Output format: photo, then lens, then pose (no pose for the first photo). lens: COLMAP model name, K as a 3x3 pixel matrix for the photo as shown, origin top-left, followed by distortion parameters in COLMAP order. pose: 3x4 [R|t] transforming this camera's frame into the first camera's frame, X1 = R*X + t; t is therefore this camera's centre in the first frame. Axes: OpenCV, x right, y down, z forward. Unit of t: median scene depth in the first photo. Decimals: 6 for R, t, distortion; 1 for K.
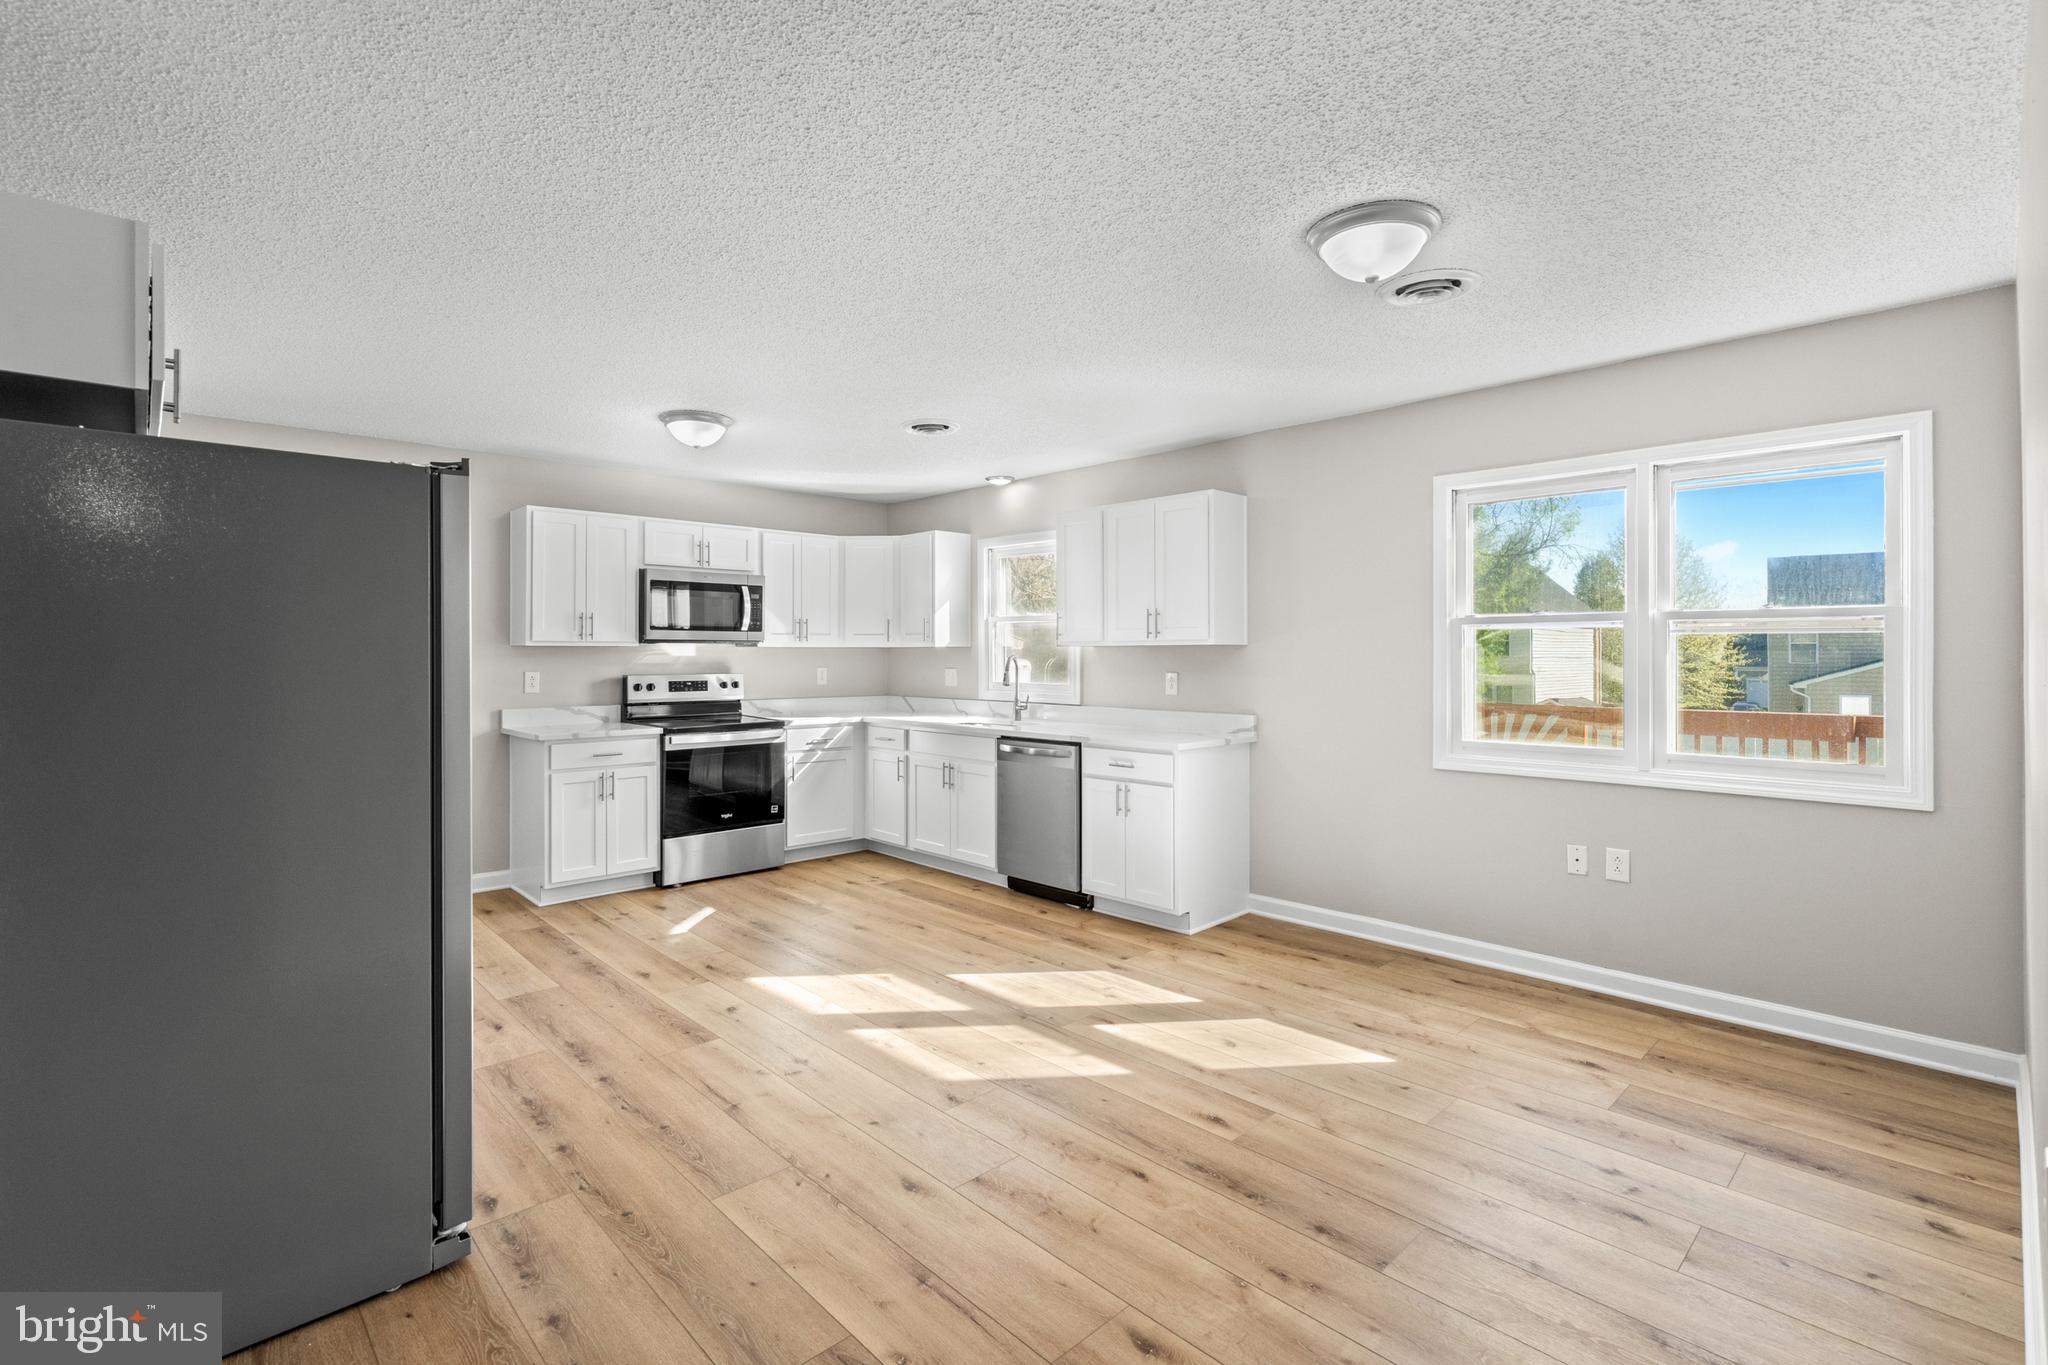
lens RADIAL K [[933.8, 0, 1025.1], [0, 933.8, 649.9], [0, 0, 1]] dist [-0.004602, 0.002830]
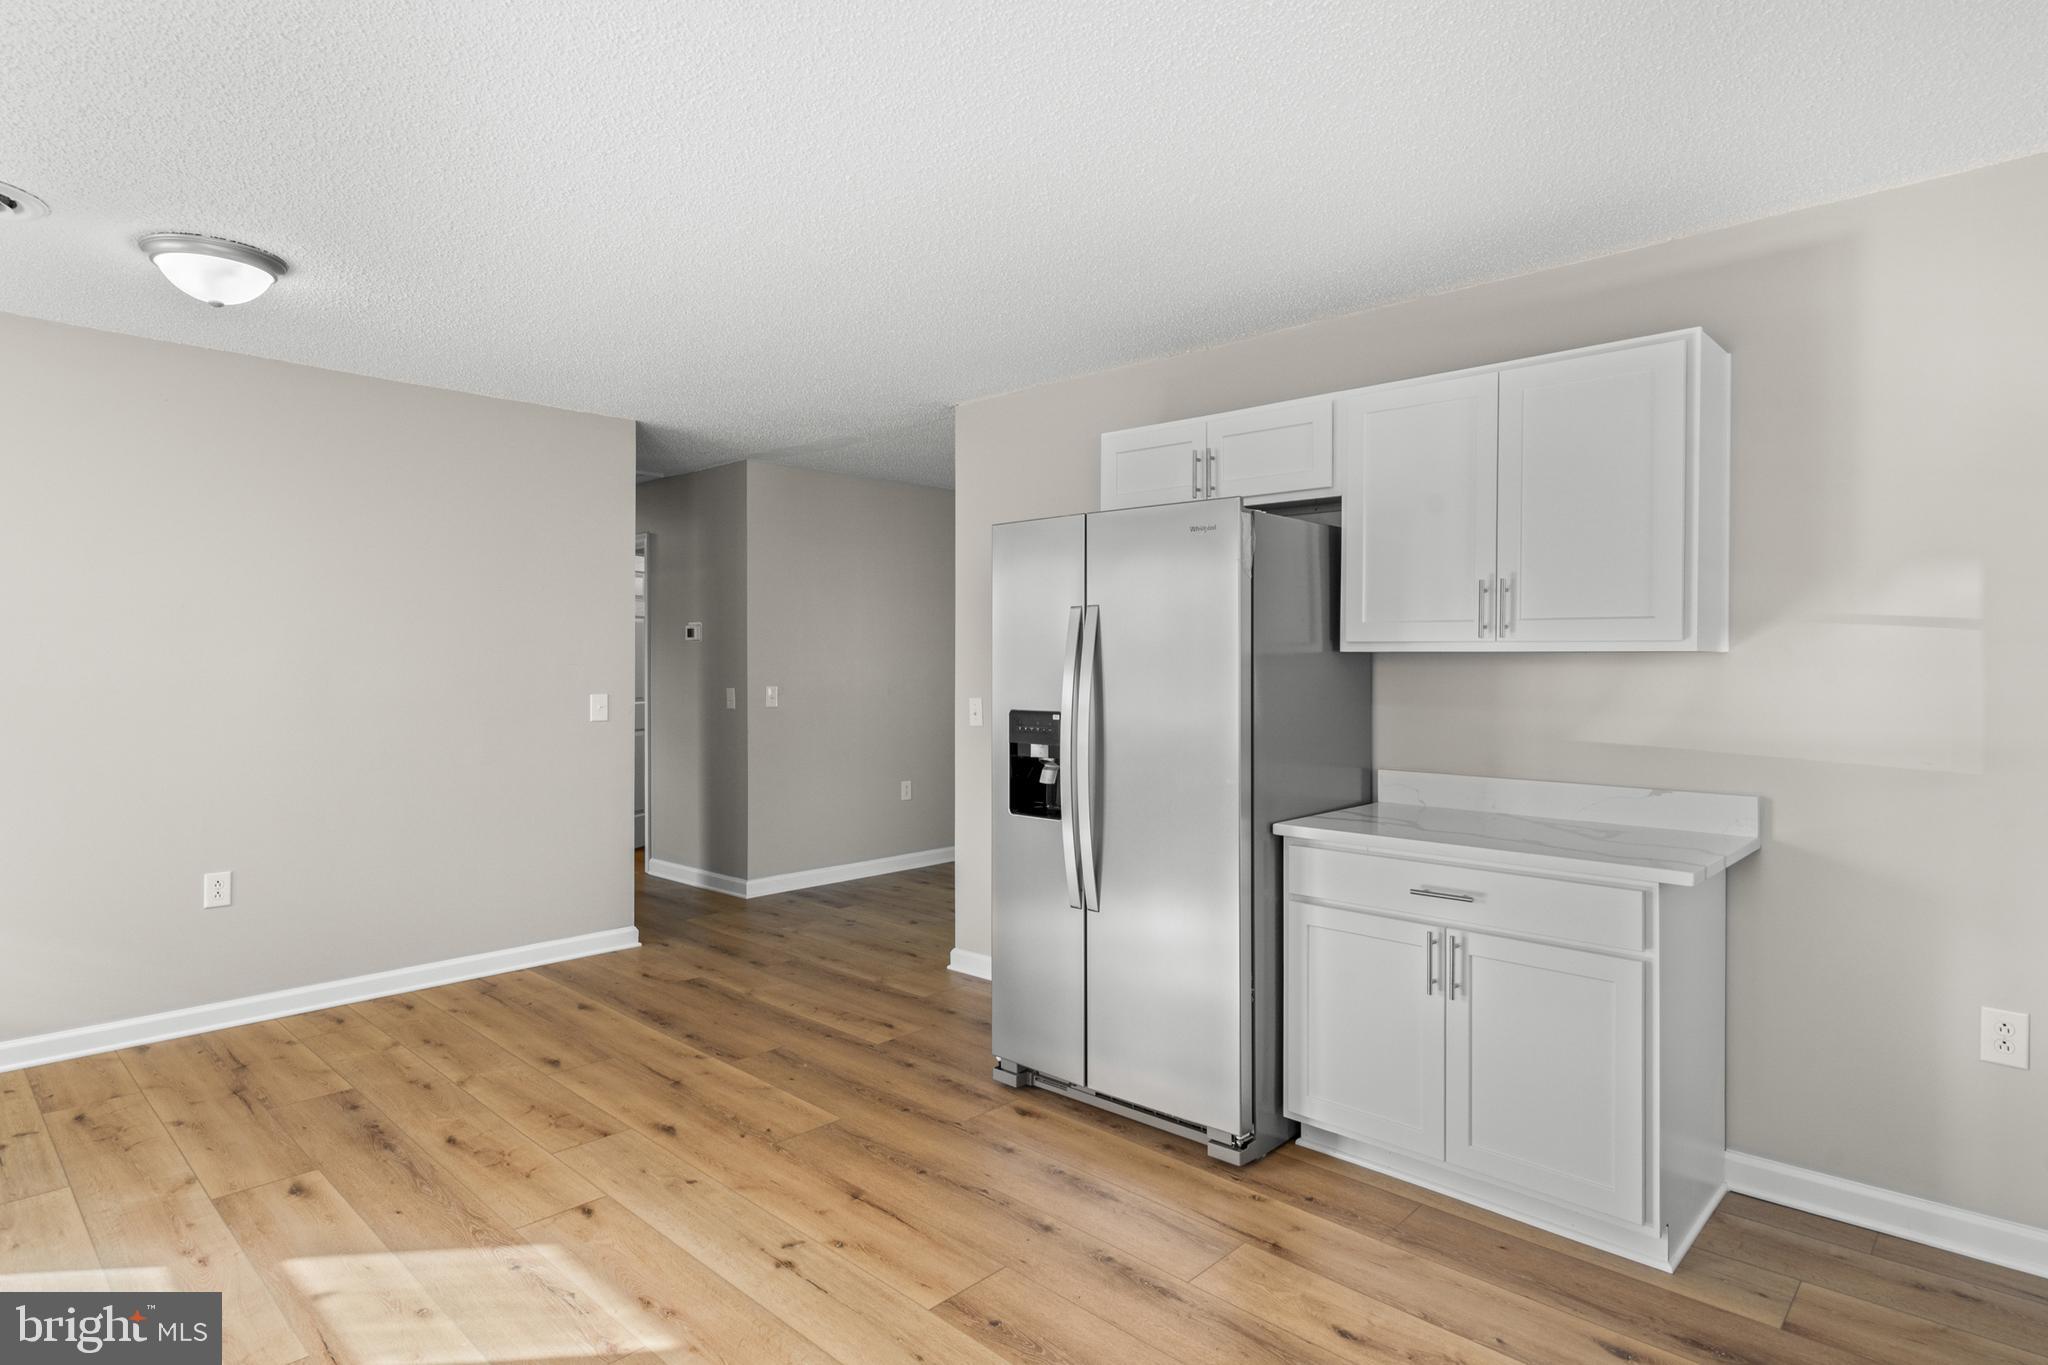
lens RADIAL K [[1099.7, 0, 1015.8], [0, 1099.7, 669.0], [0, 0, 1]] dist [0.011062, -0.000115]
pose [[-0.999087, 0.001050, -0.042699, -0.218671], [0.000796, 0.999982, 0.005957, 0.003227], [0.042704, 0.005917, -0.999070, 1.054737]]
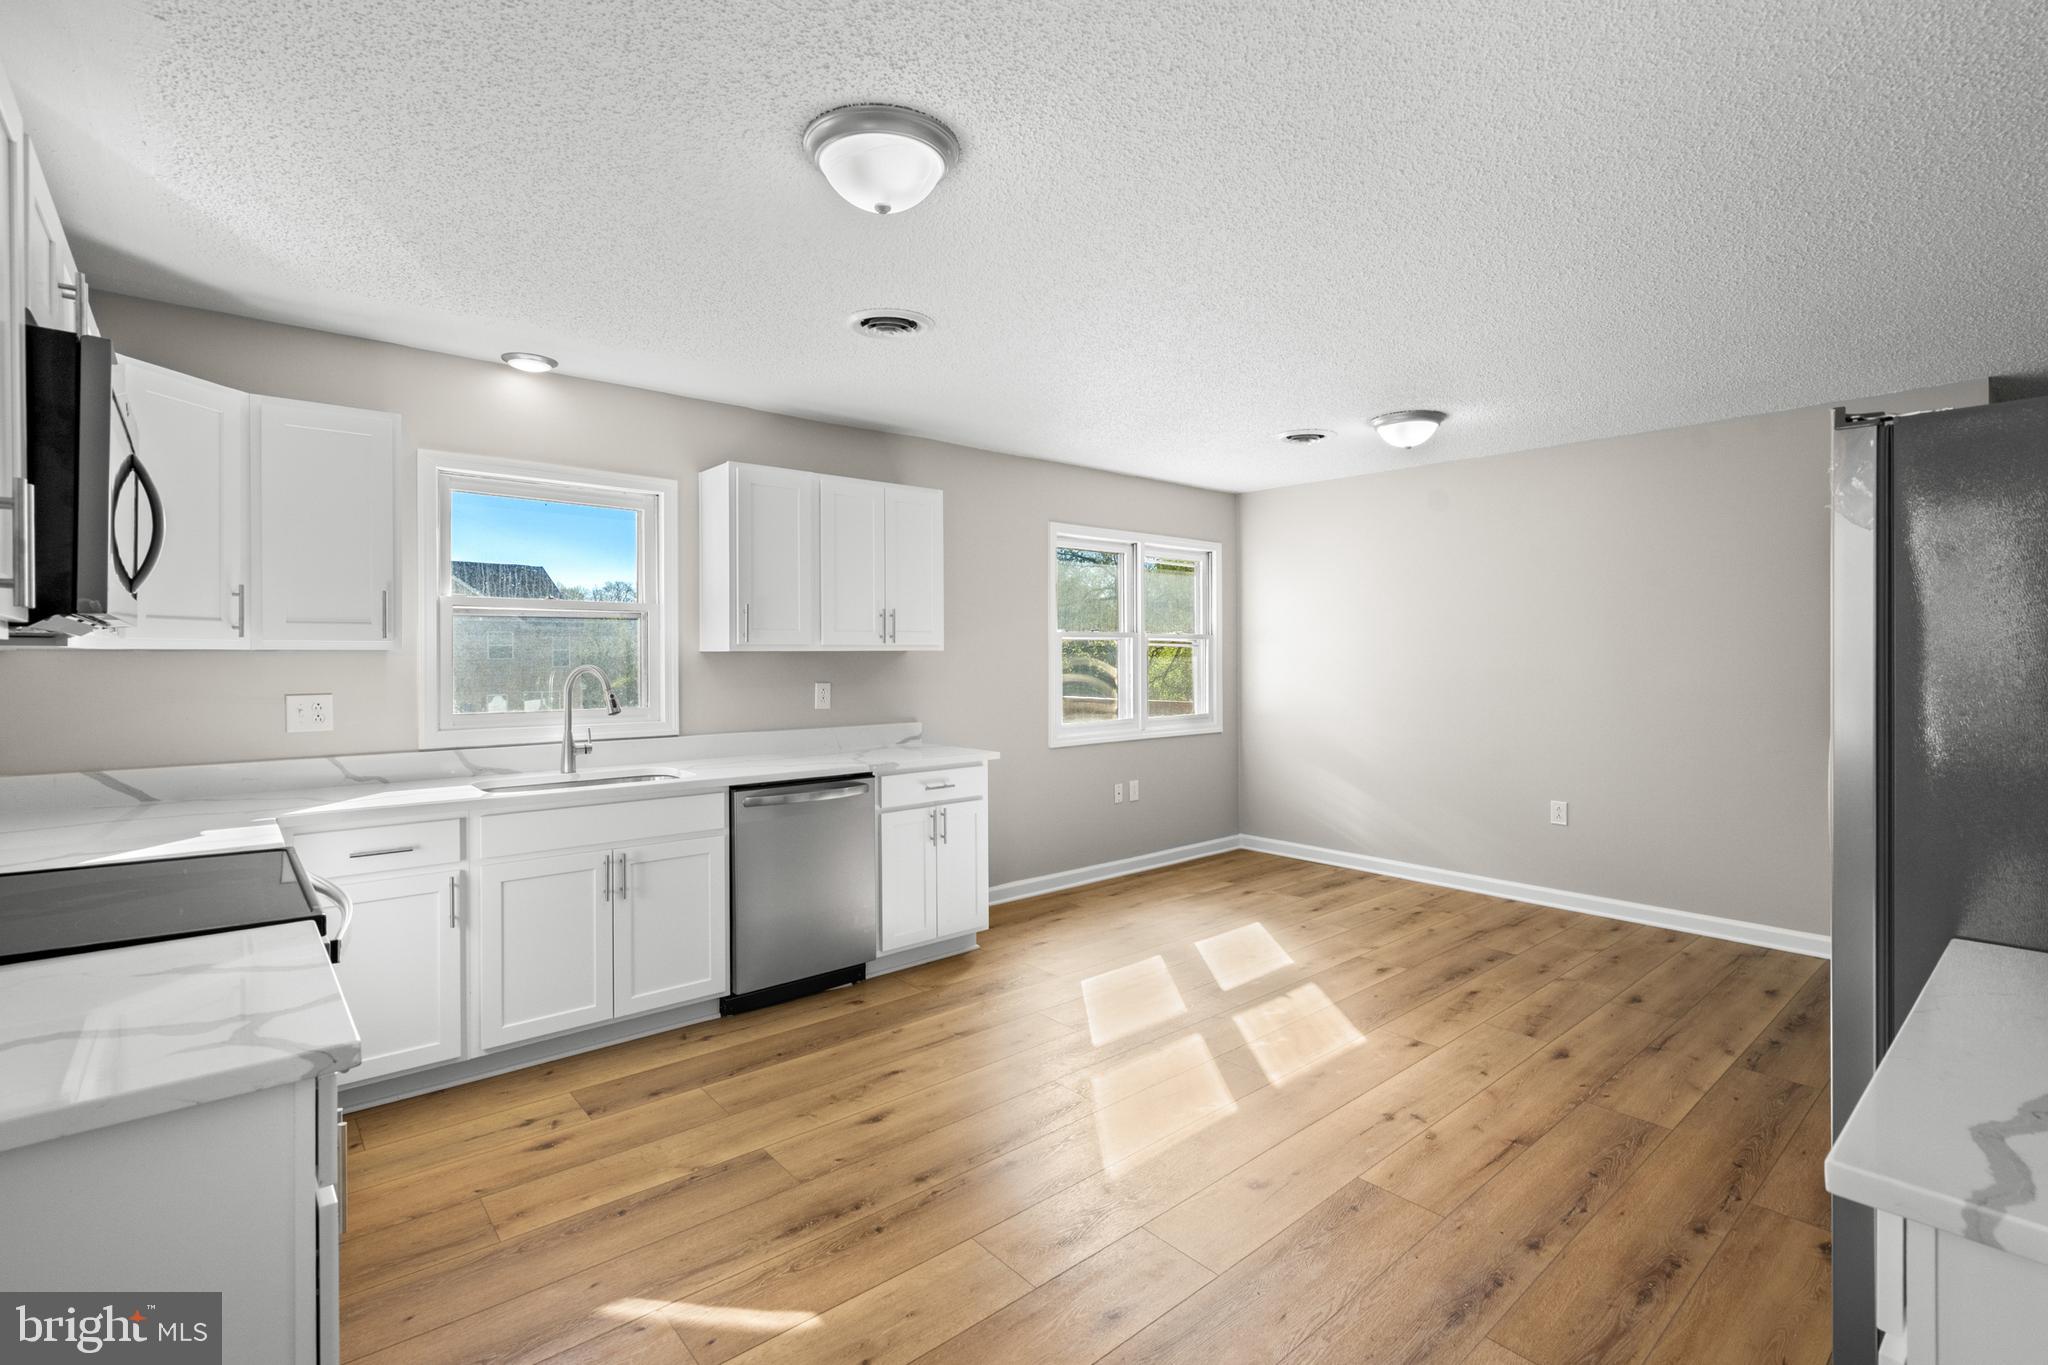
lens RADIAL K [[933.8, 0, 1019.2], [0, 933.8, 664.6], [0, 0, 1]] dist [-0.004602, 0.002830]
pose [[0.057268, -0.006473, 0.998338, -0.669284], [0.002511, 0.999977, 0.006339, 0.002555], [-0.998356, 0.002144, 0.057283, 0.760262]]
